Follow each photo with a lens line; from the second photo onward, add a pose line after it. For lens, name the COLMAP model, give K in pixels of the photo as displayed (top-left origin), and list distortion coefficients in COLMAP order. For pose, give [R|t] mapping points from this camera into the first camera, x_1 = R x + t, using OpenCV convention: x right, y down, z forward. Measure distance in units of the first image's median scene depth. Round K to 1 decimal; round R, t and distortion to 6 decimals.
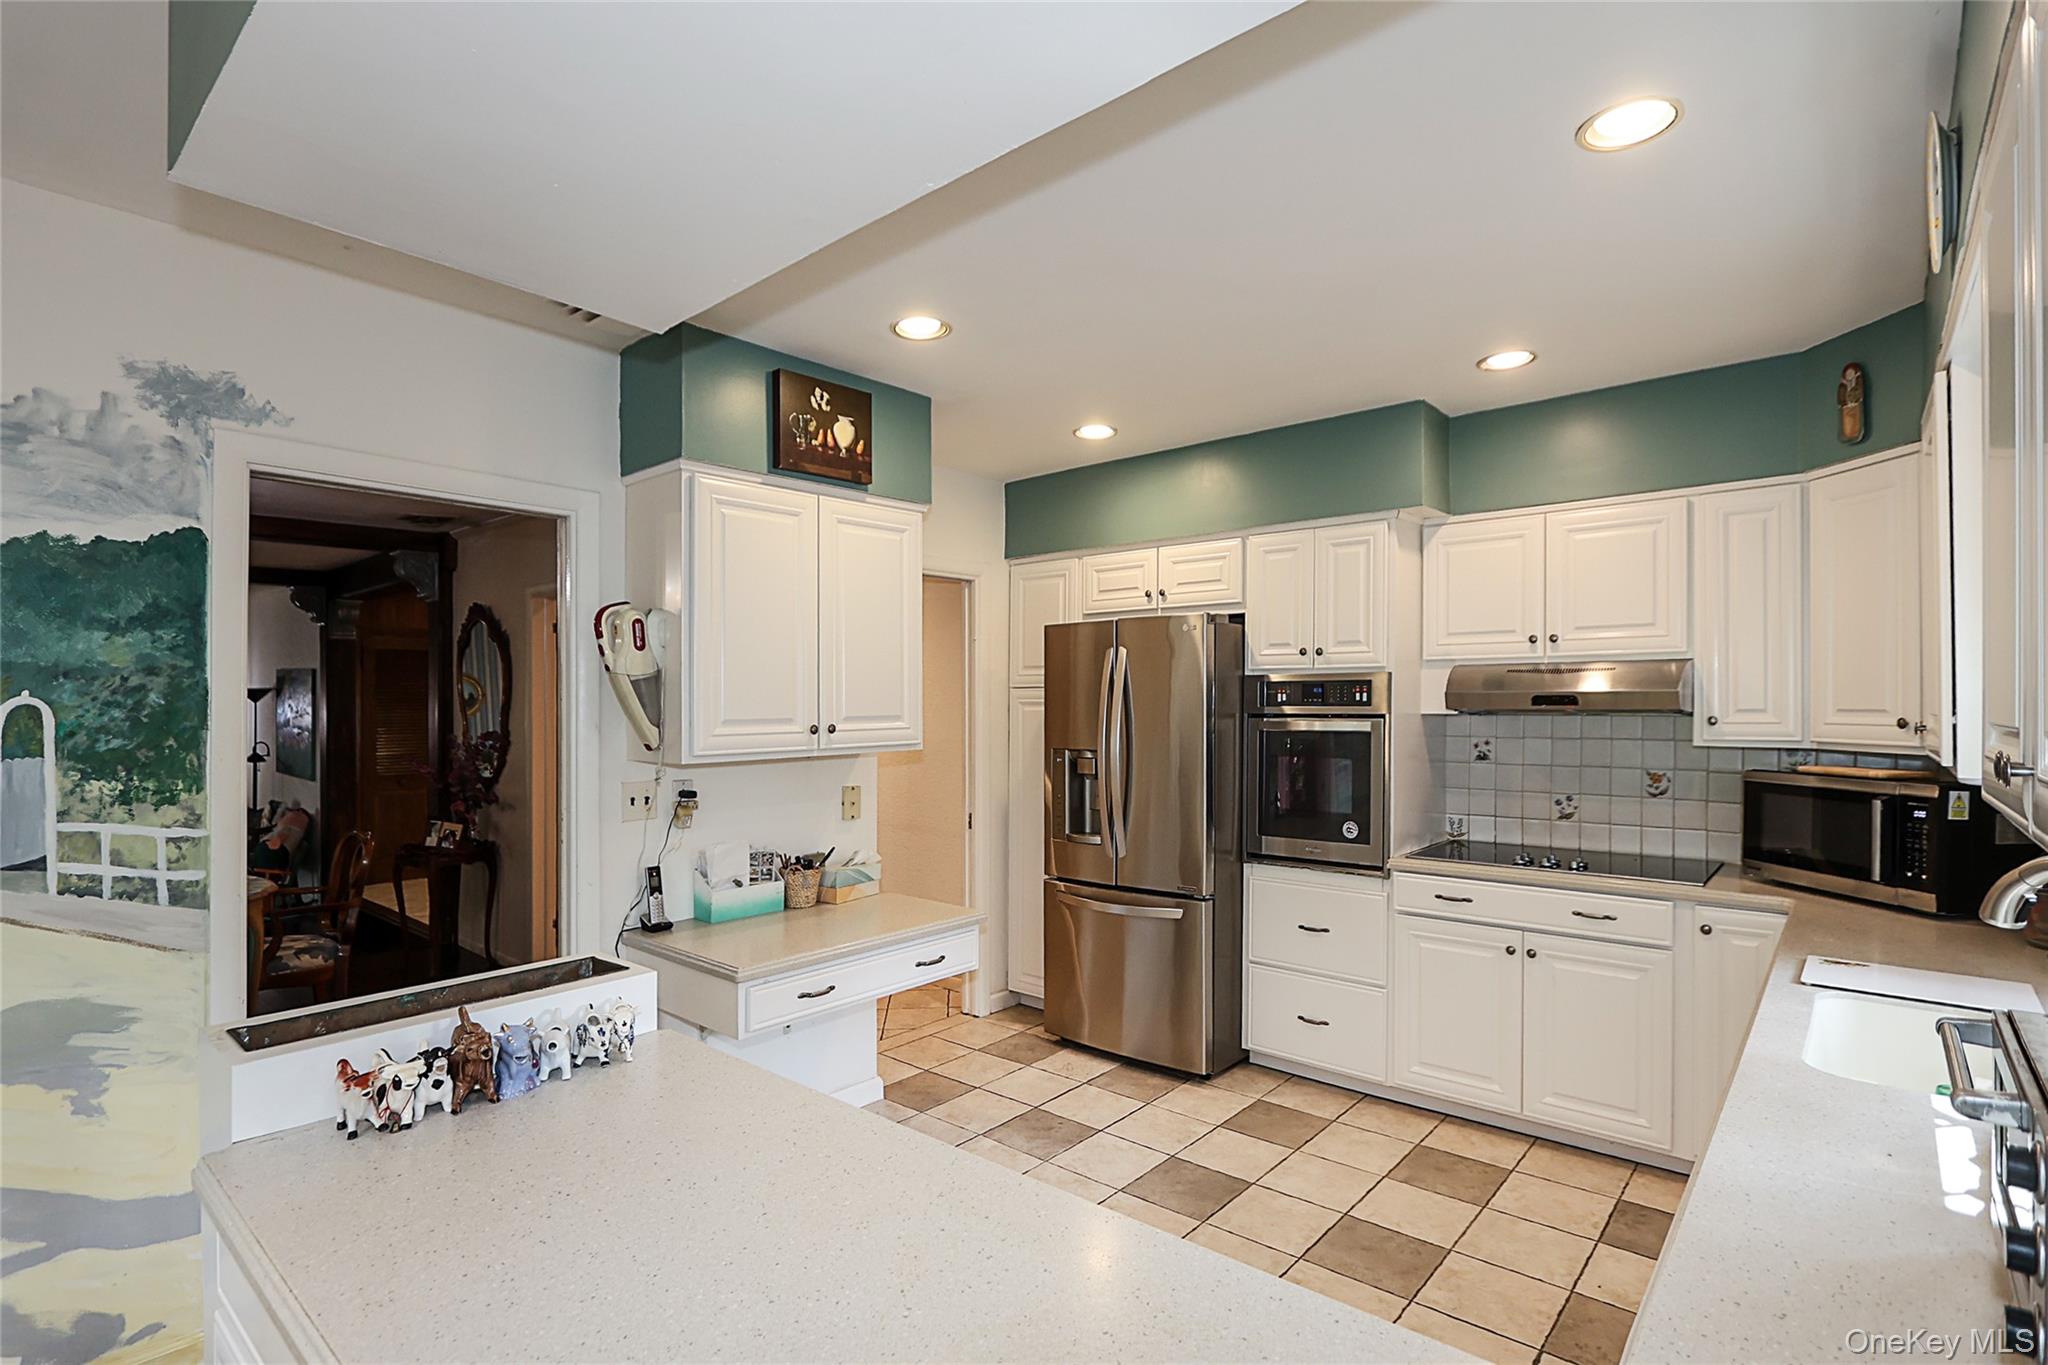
lens RADIAL K [[983.6, 0, 988.1], [0, 983.6, 695.8], [0, 0, 1]] dist [-0.013062, -0.000120]
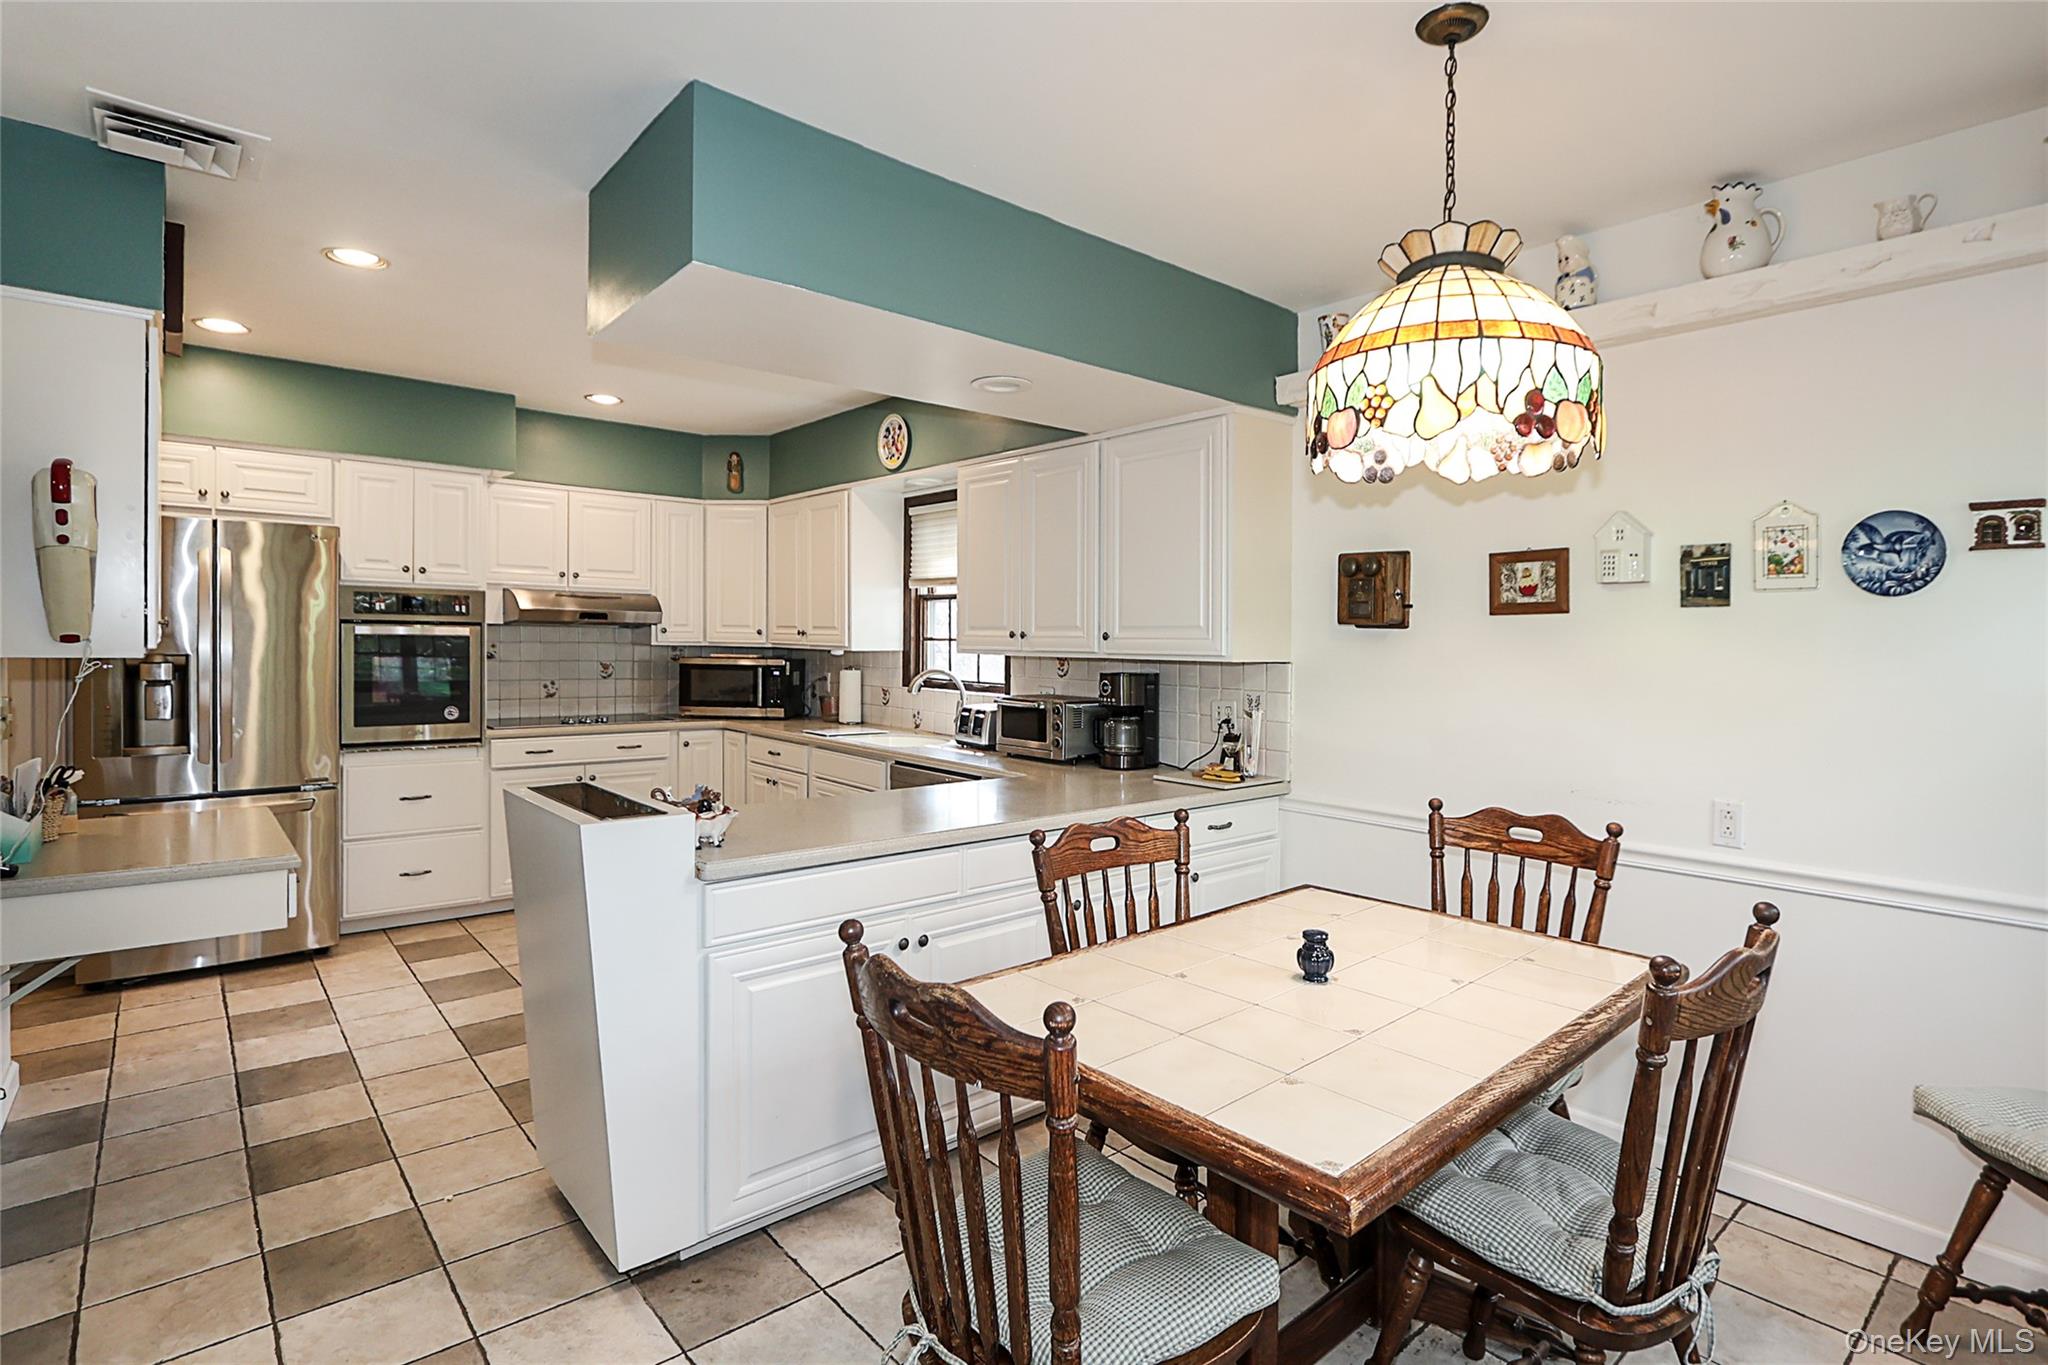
lens RADIAL K [[998.2, 0, 1060.0], [0, 998.2, 655.3], [0, 0, 1]] dist [-0.015830, 0.000650]
pose [[0.115942, -0.008394, 0.993220, -0.852210], [-0.025999, 0.999596, 0.011483, 0.027671], [-0.992916, -0.027154, 0.115677, 0.076493]]
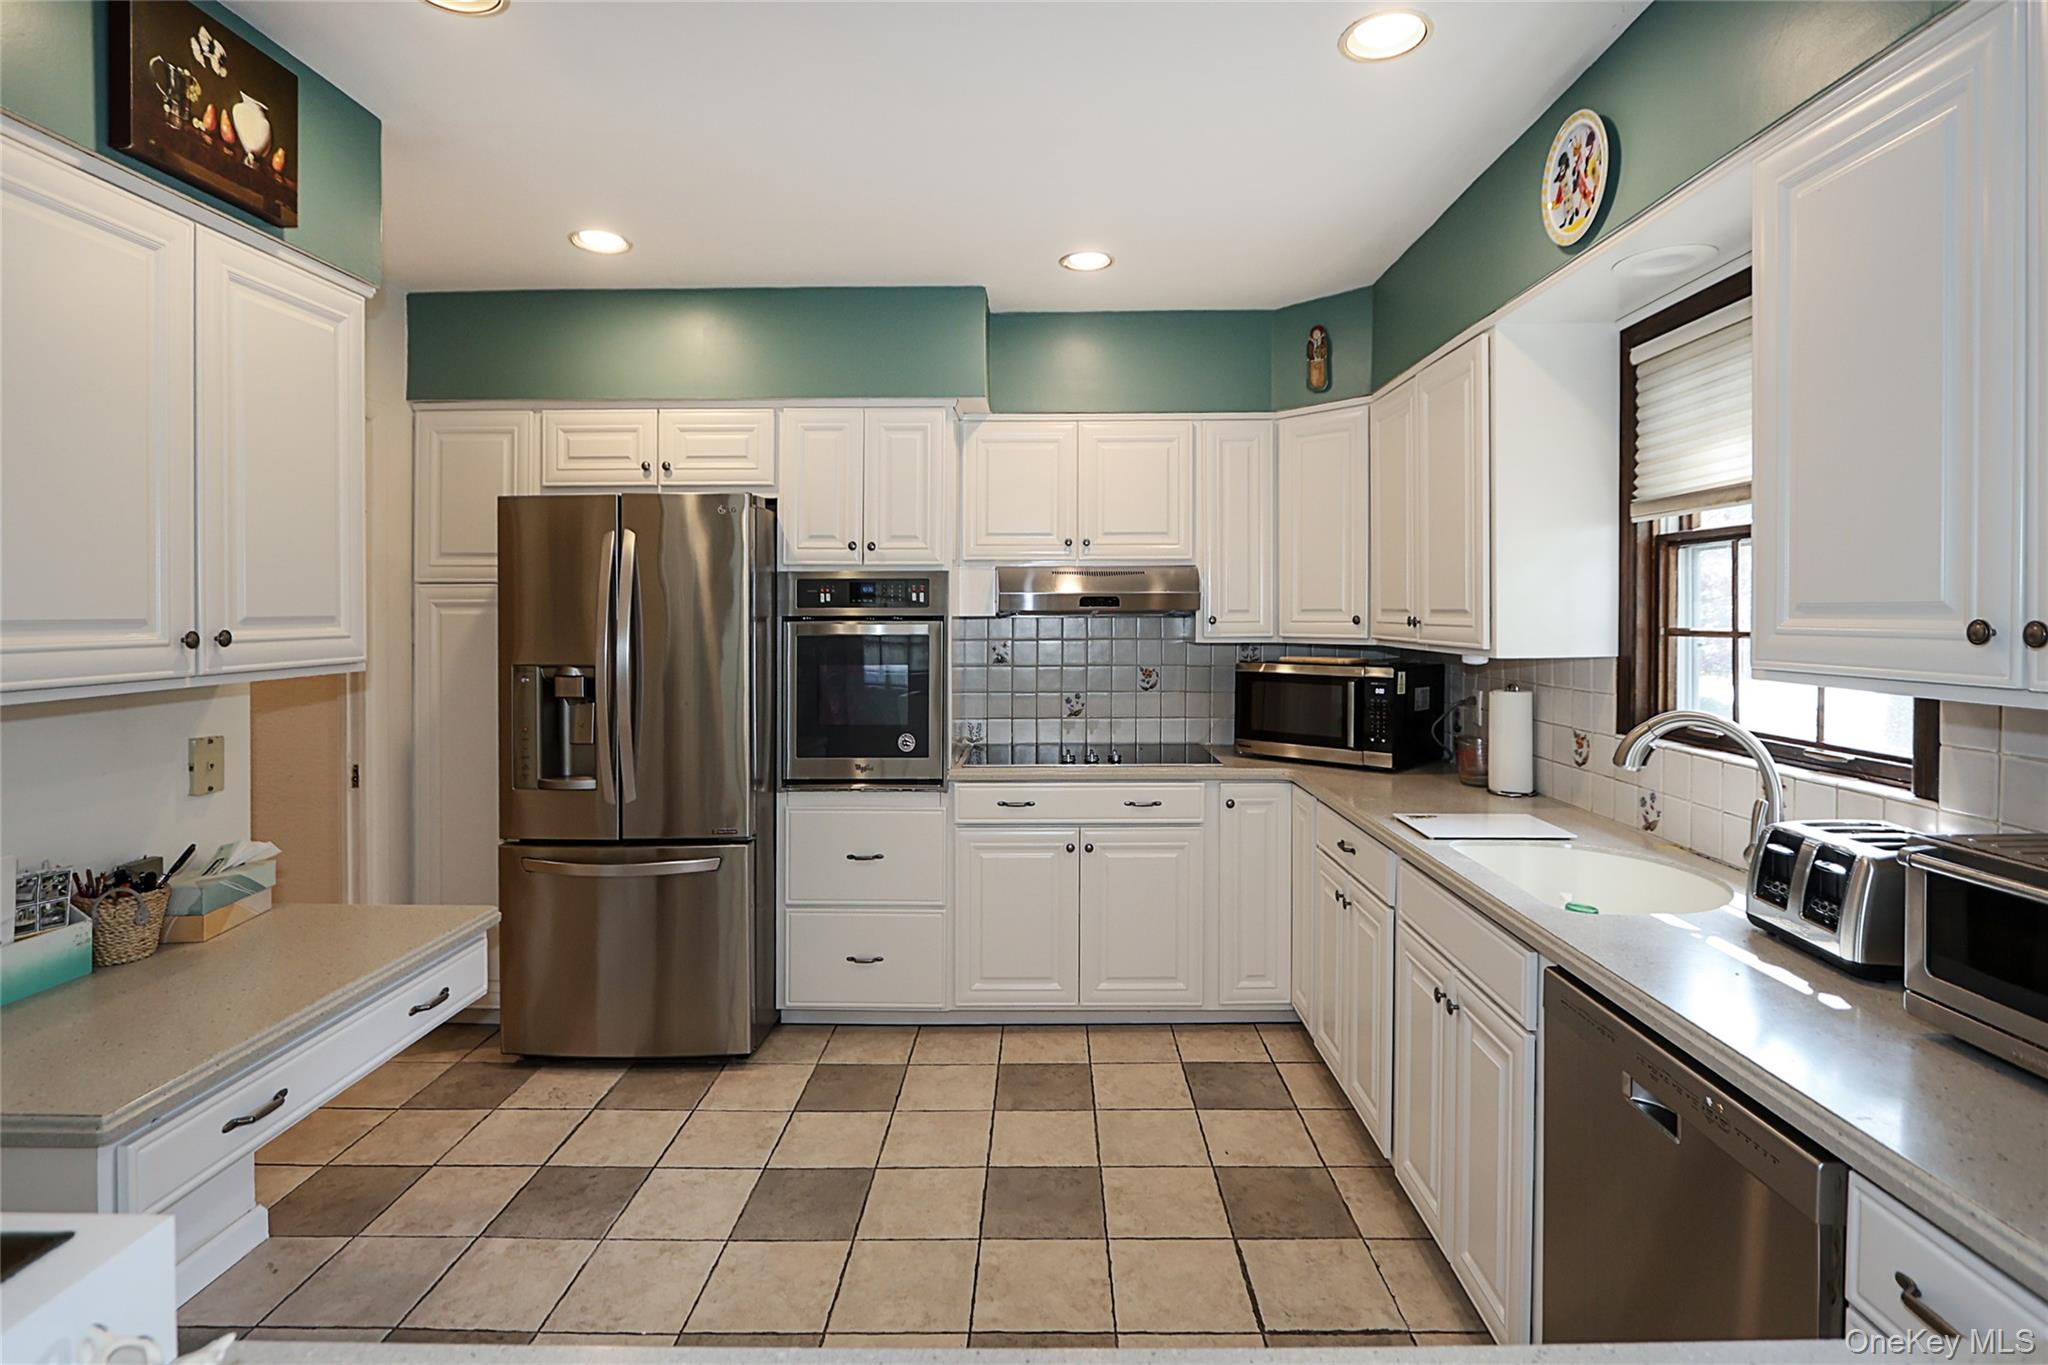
lens RADIAL K [[1011.3, 0, 1044.4], [0, 1011.3, 619.7], [0, 0, 1]] dist [-0.012692, -0.000026]
pose [[0.748104, -0.002634, 0.663576, -0.167594], [-0.004740, 0.999945, 0.009313, 0.013297], [-0.663565, -0.010113, 0.748051, 0.221008]]
